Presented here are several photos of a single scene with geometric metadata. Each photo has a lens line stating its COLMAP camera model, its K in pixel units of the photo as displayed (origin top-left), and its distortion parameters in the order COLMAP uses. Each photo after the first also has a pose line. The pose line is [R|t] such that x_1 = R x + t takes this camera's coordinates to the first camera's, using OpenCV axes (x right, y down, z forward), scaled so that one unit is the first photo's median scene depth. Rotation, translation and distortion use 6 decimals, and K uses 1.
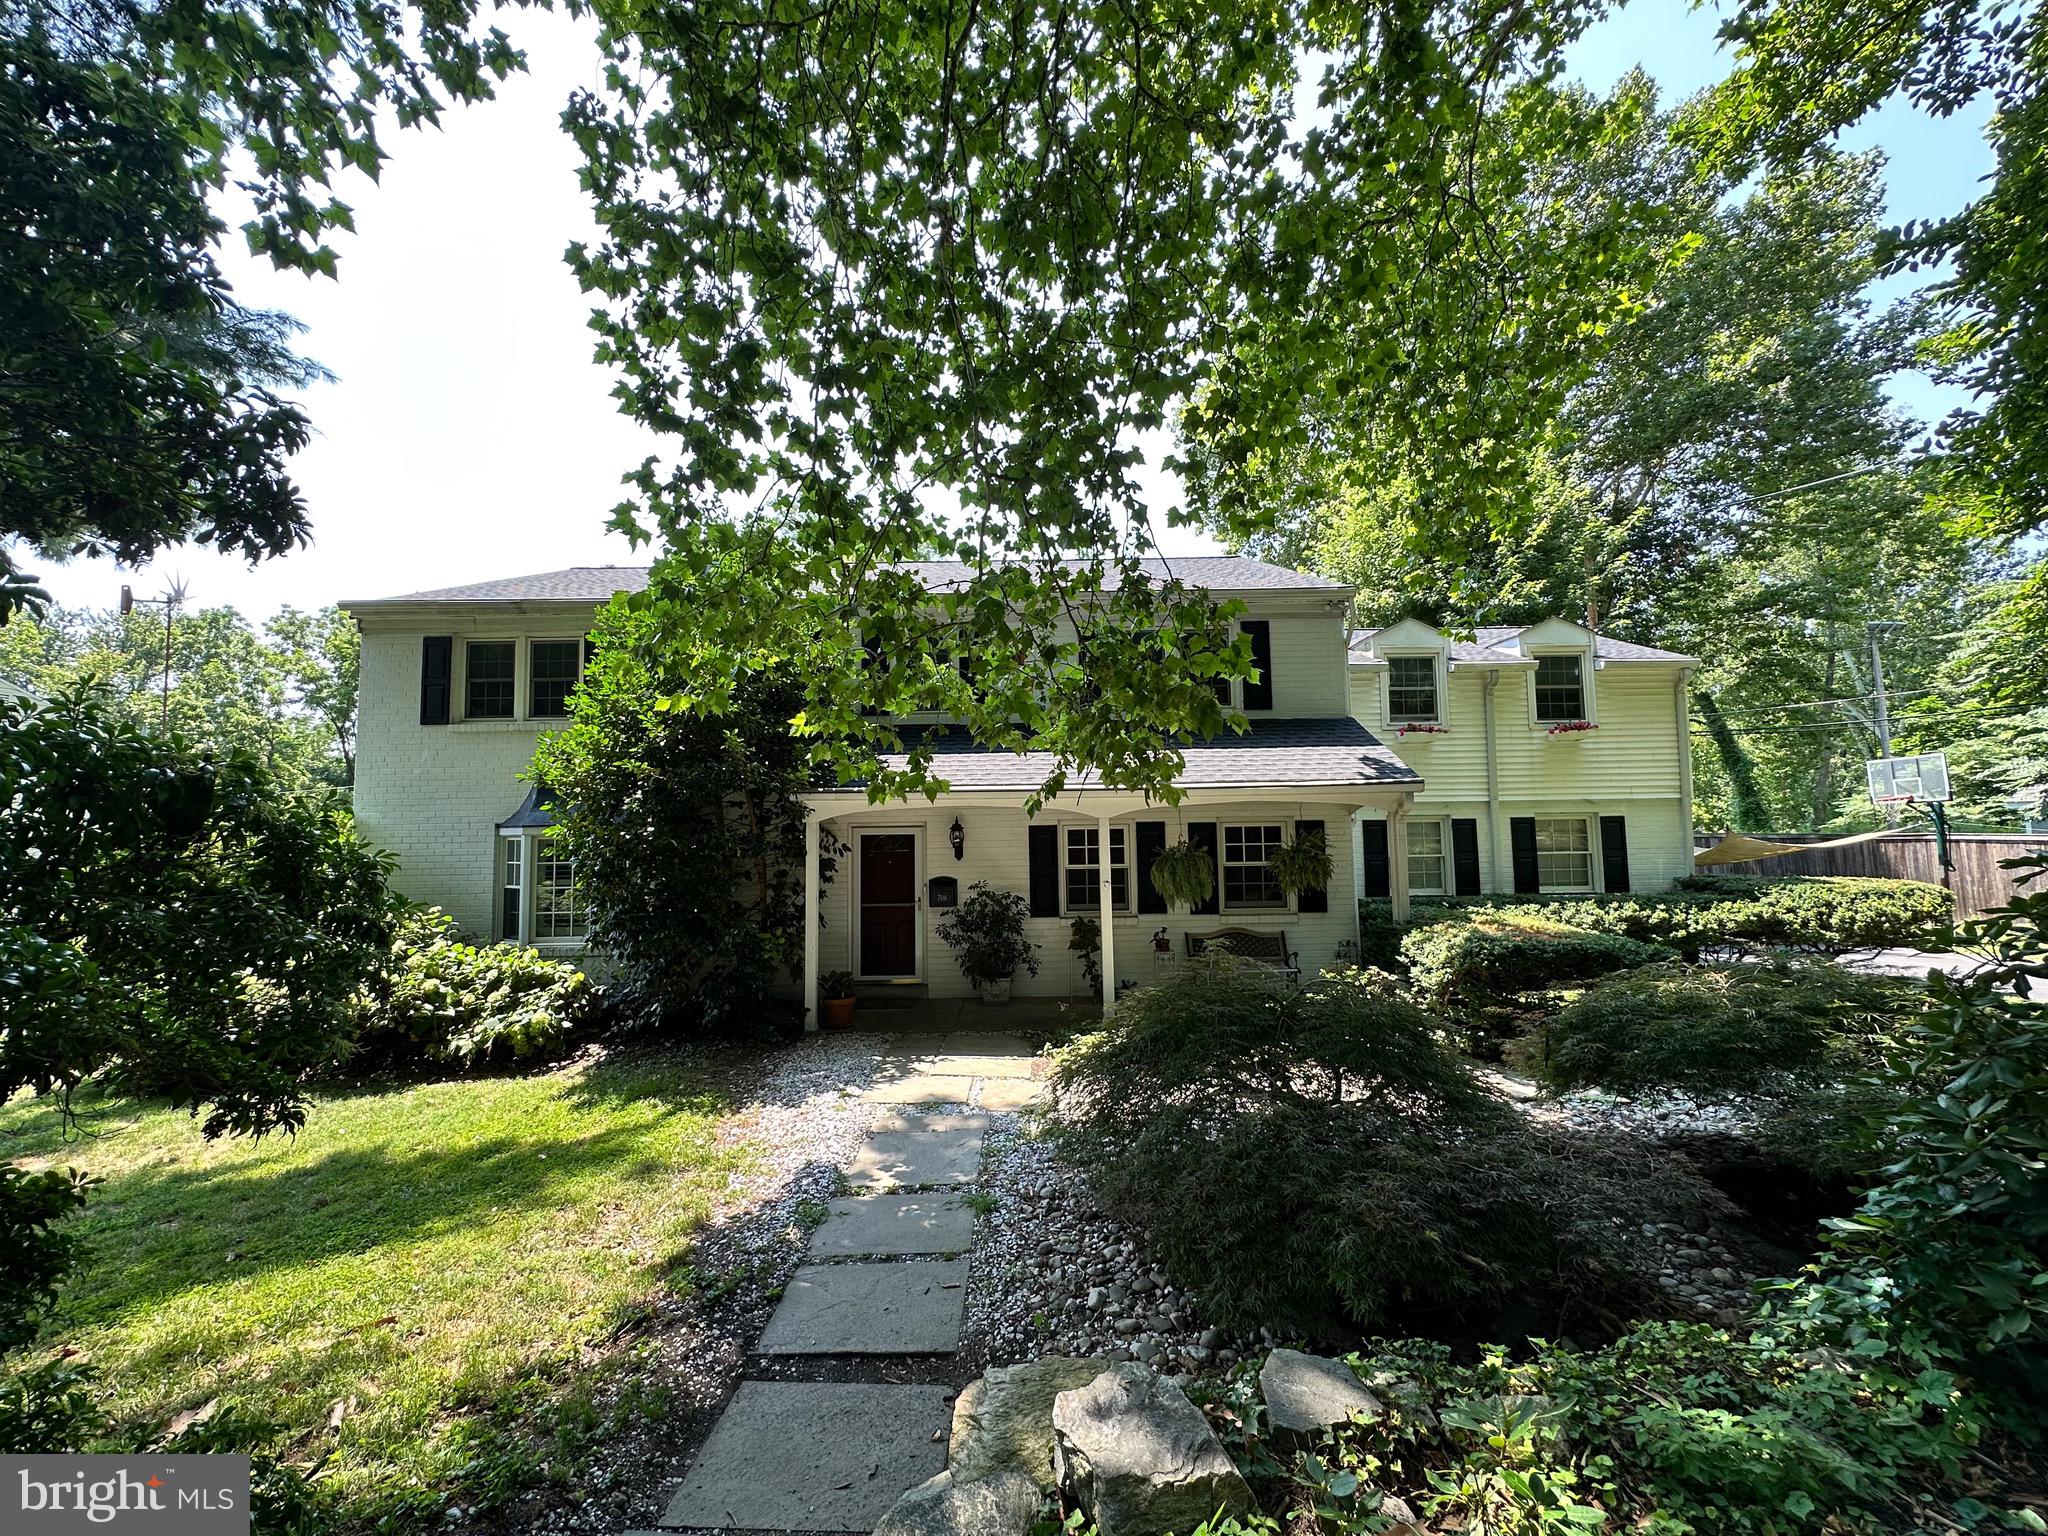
lens RADIAL K [[829.5, 0, 1024.0], [0, 829.5, 768.0], [0, 0, 1]] dist [0.003676, 0.000151]
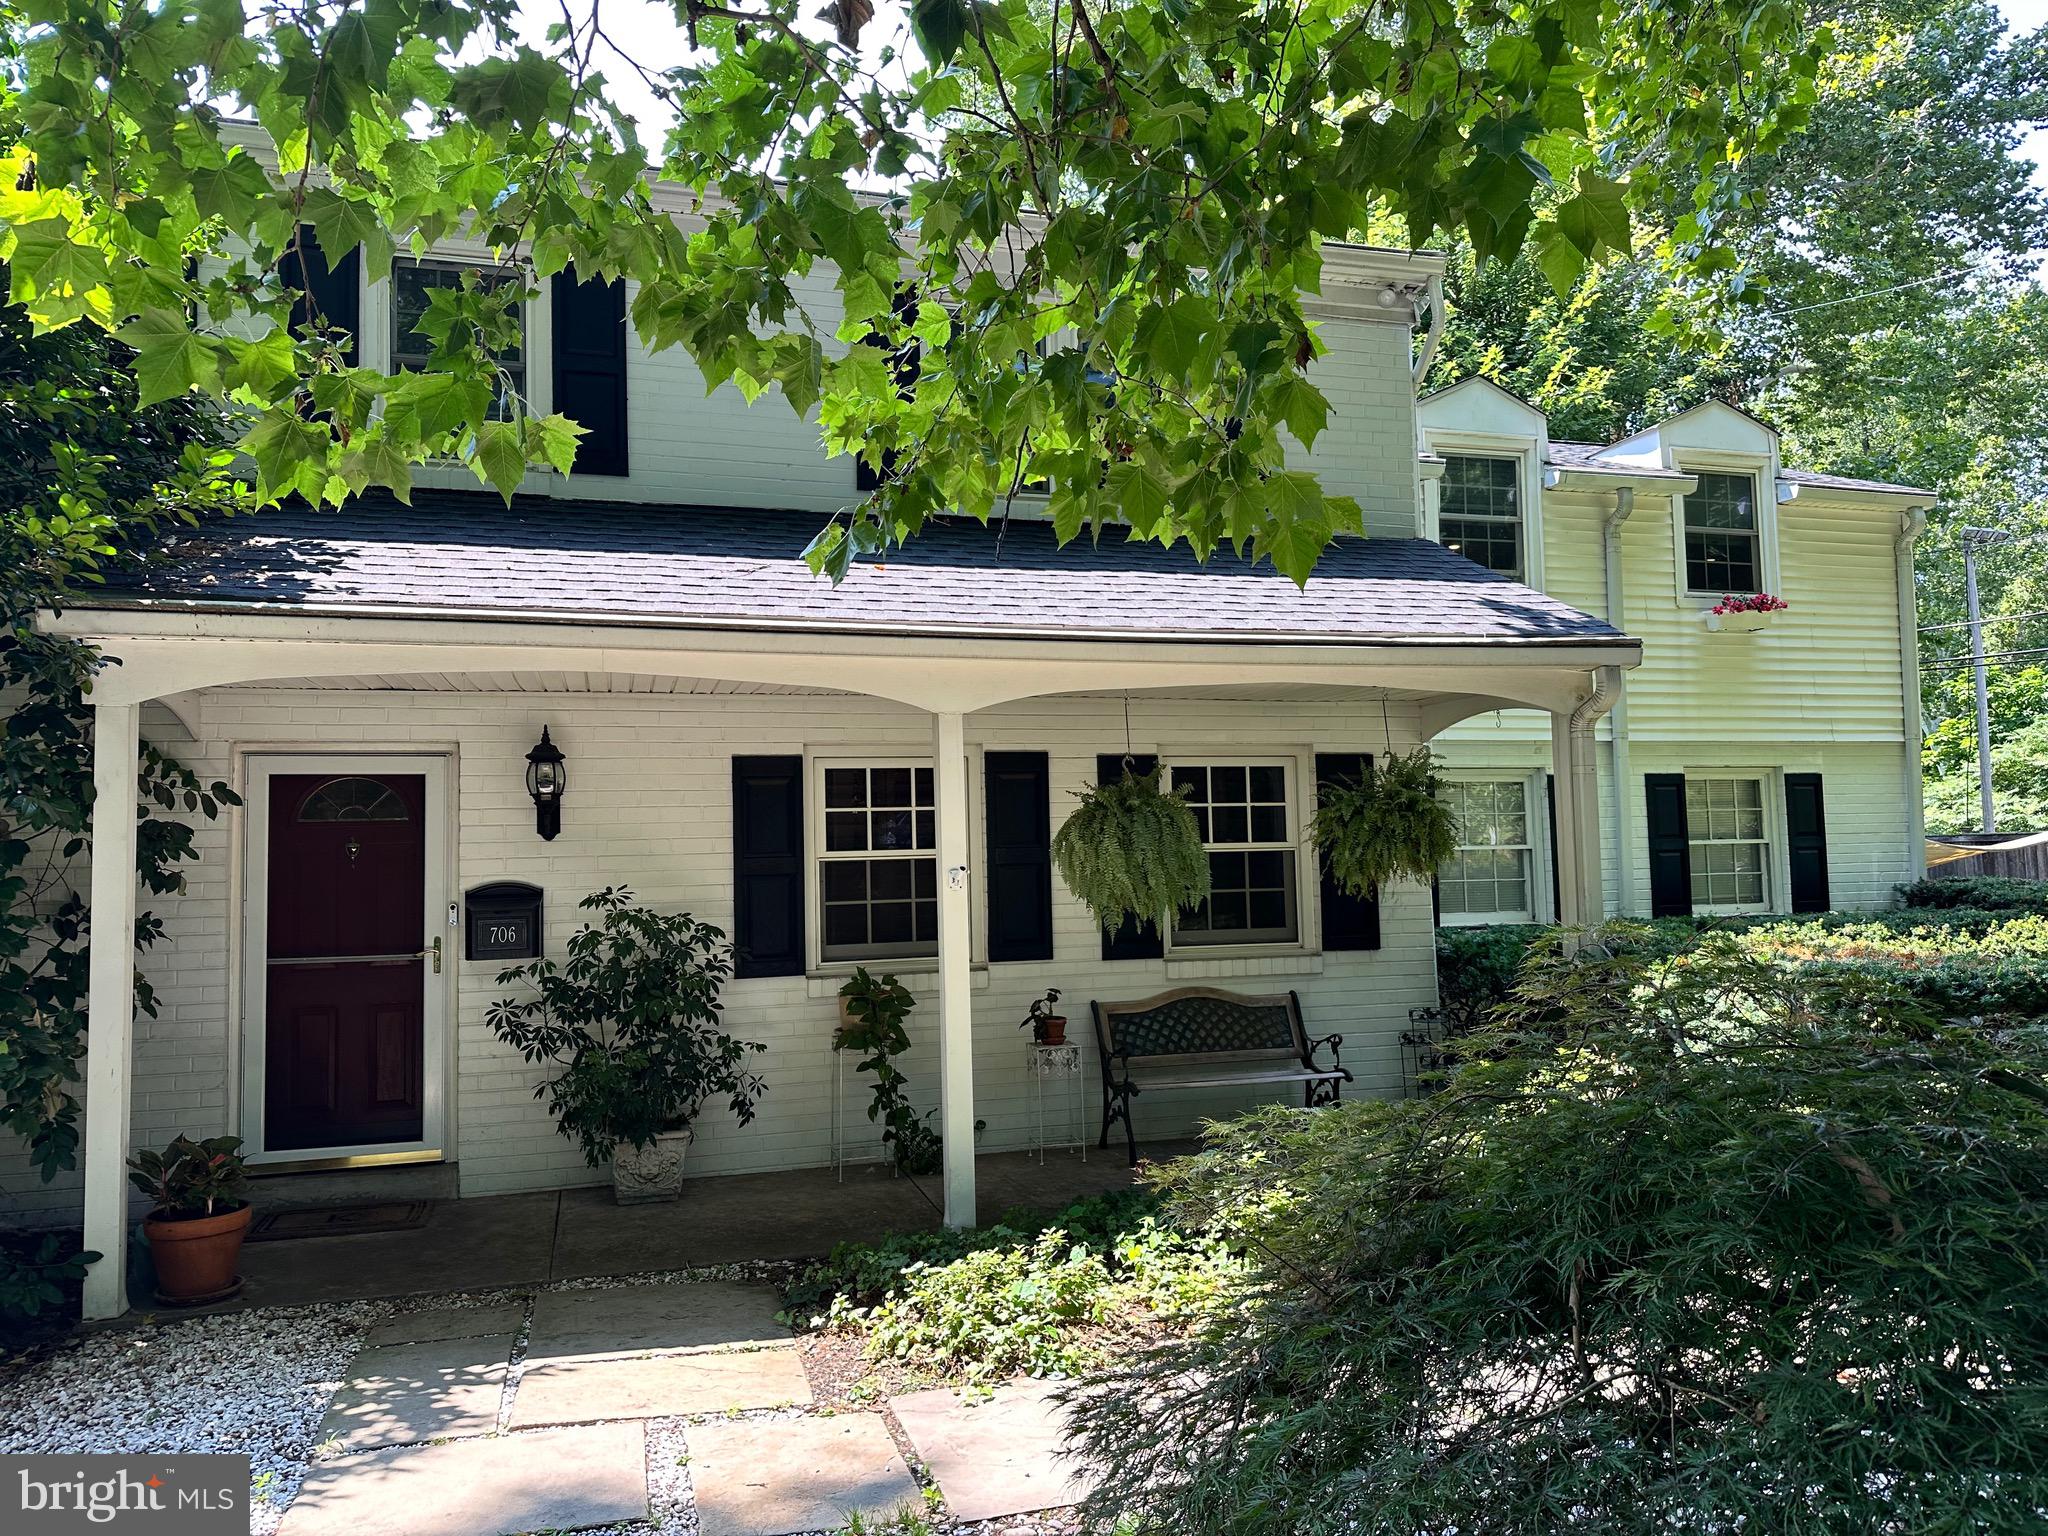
lens RADIAL K [[1466.7, 0, 1038.5], [0, 1466.7, 777.1], [0, 0, 1]] dist [0.060719, -0.076660]
pose [[0.955648, 0.012293, 0.294254, -0.063066], [-0.013792, 0.999900, 0.003020, 0.076793], [-0.294187, -0.006944, 0.955723, 0.267873]]
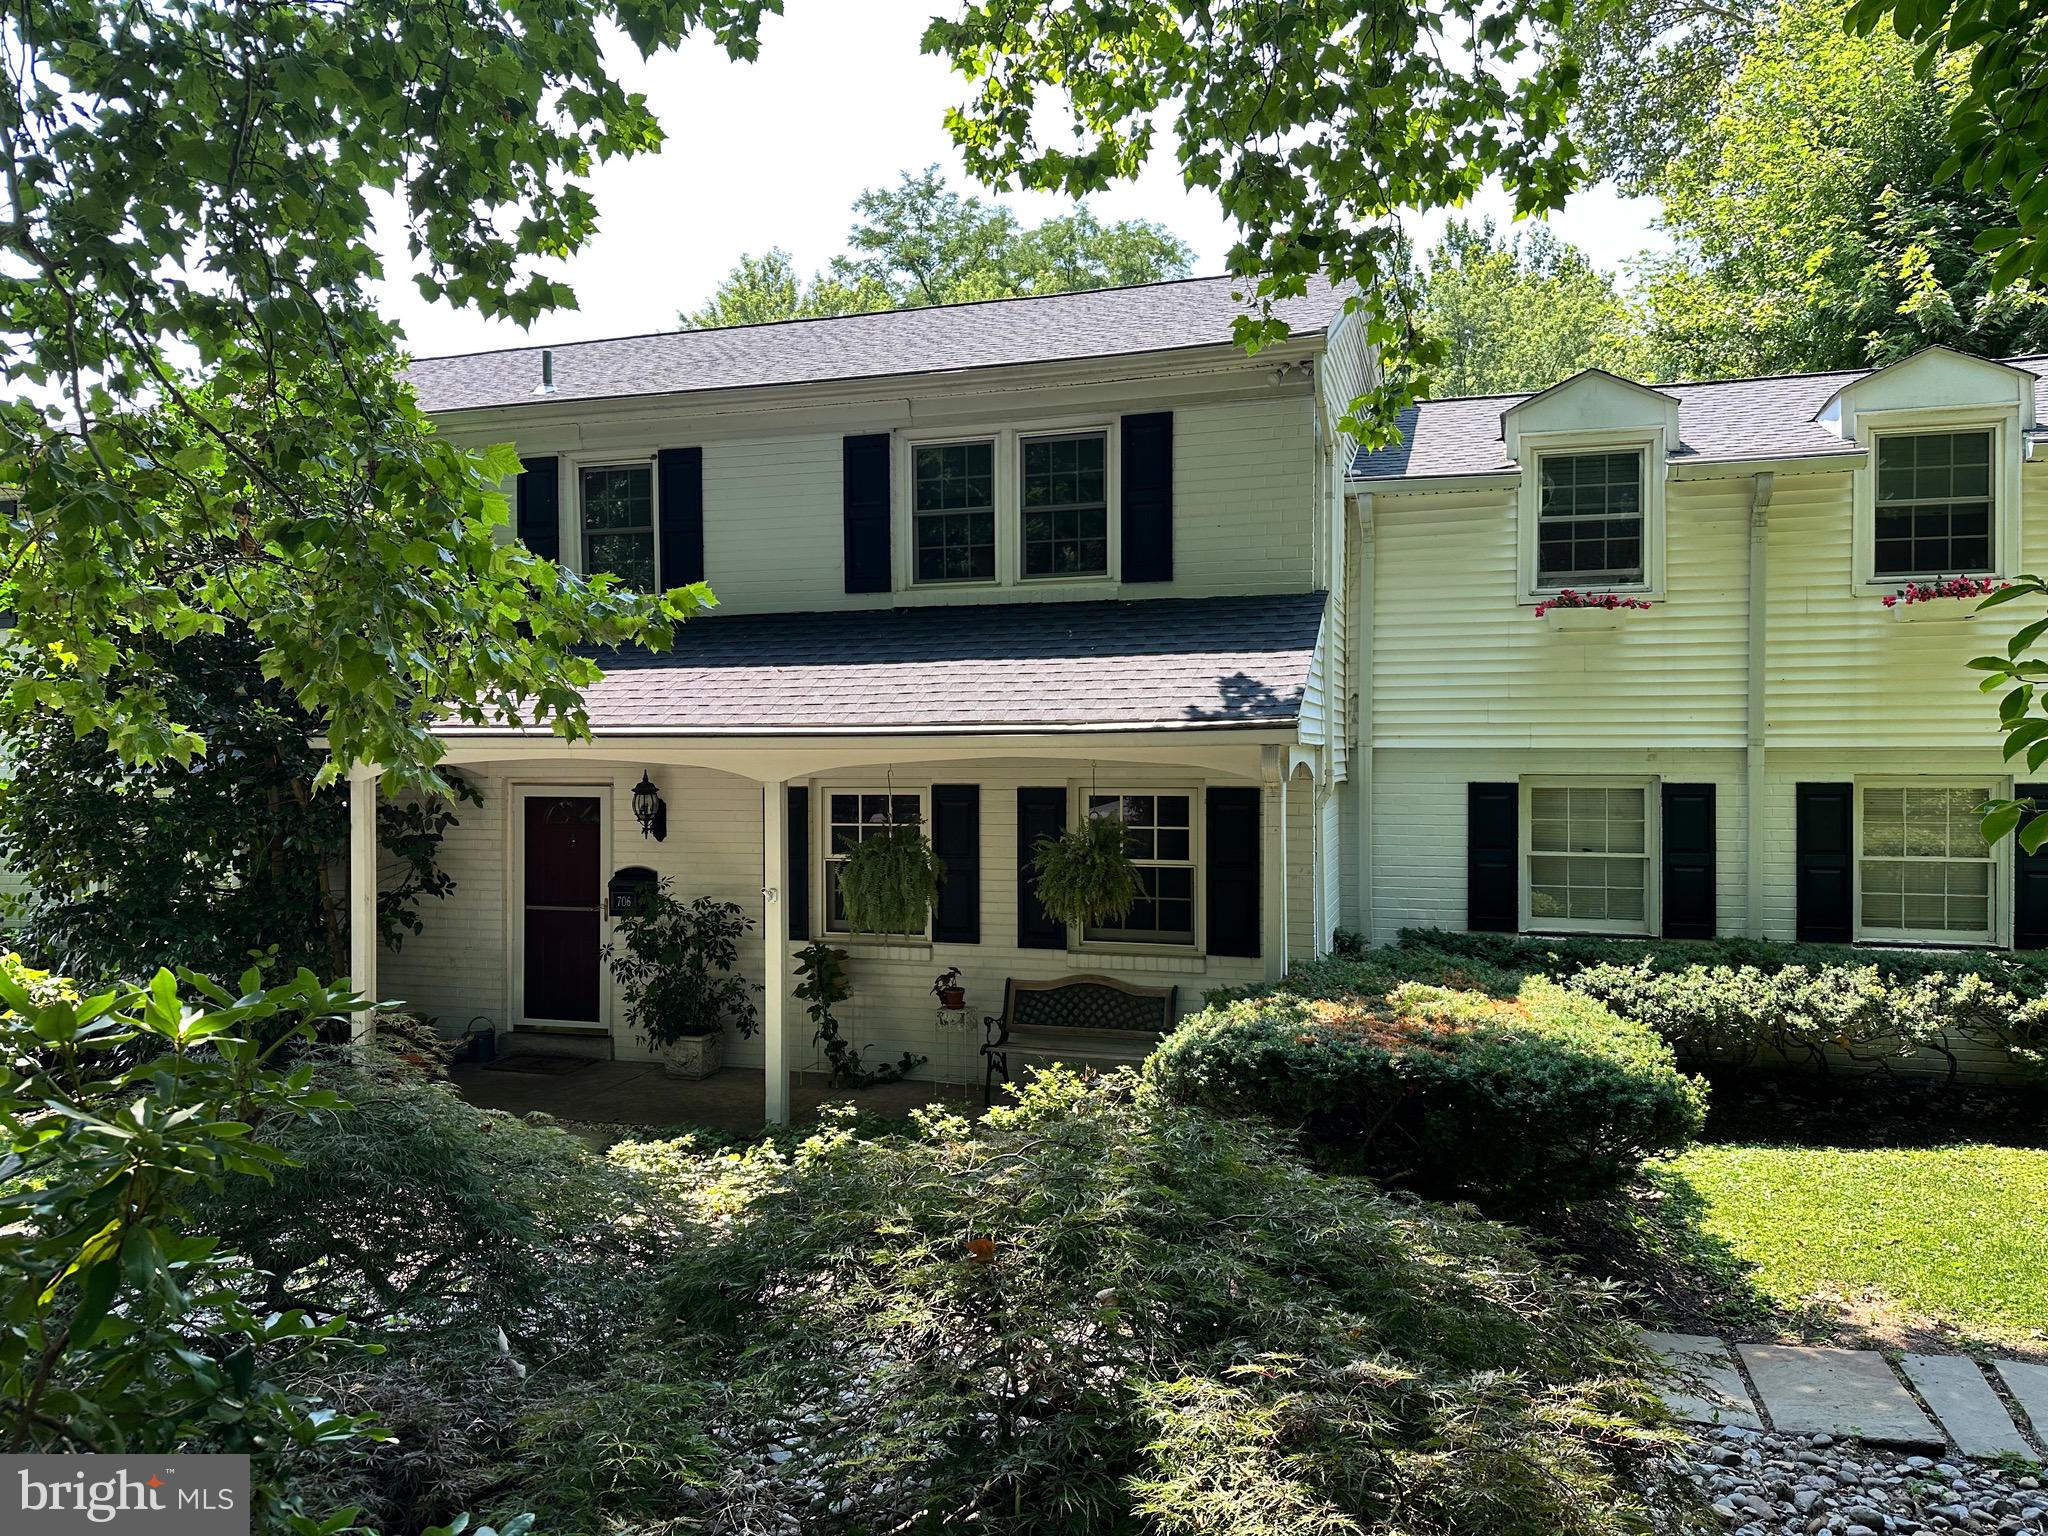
lens RADIAL K [[1492.0, 0, 1024.0], [0, 1492.0, 768.0], [0, 0, 1]] dist [0.037054, -0.007148]
pose [[0.951232, 0.016100, -0.308056, 0.515774], [0.011249, 0.996162, 0.086797, -0.034928], [0.308272, -0.086030, 0.947400, 0.047450]]
